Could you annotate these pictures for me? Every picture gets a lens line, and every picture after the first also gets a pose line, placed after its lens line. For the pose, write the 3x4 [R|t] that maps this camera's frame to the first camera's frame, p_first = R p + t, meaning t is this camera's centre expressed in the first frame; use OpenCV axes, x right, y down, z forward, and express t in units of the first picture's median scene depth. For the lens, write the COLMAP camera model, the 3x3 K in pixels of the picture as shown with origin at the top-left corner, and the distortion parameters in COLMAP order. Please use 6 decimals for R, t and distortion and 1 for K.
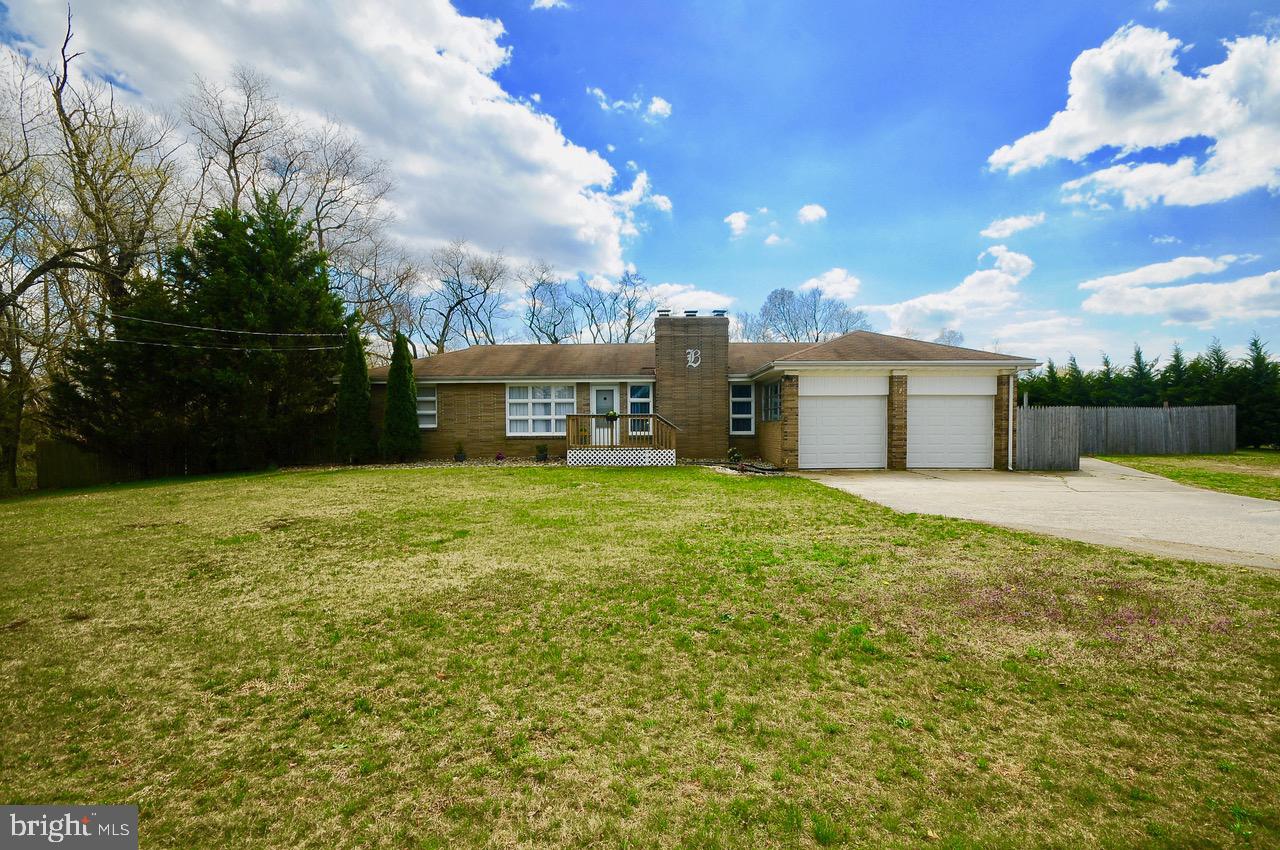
lens RADIAL K [[576.7, 0, 635.8], [0, 576.7, 425.8], [0, 0, 1]] dist [0.003273, -0.009600]
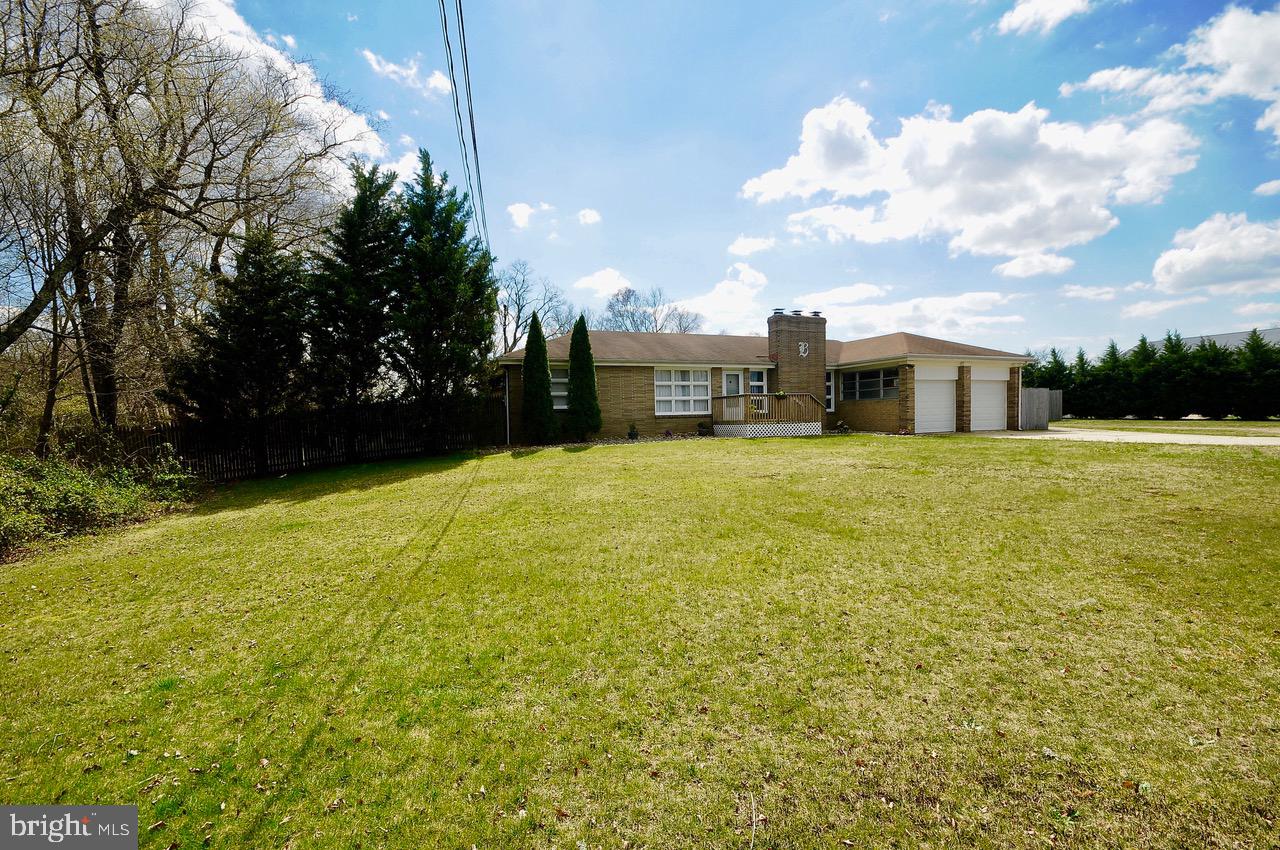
lens RADIAL K [[576.7, 0, 644.2], [0, 576.7, 429.5], [0, 0, 1]] dist [0.003273, -0.009600]
pose [[0.918203, -0.022044, 0.395496, -0.102743], [0.015614, 0.999688, 0.019471, 0.003509], [-0.395802, -0.011704, 0.918261, 0.000676]]
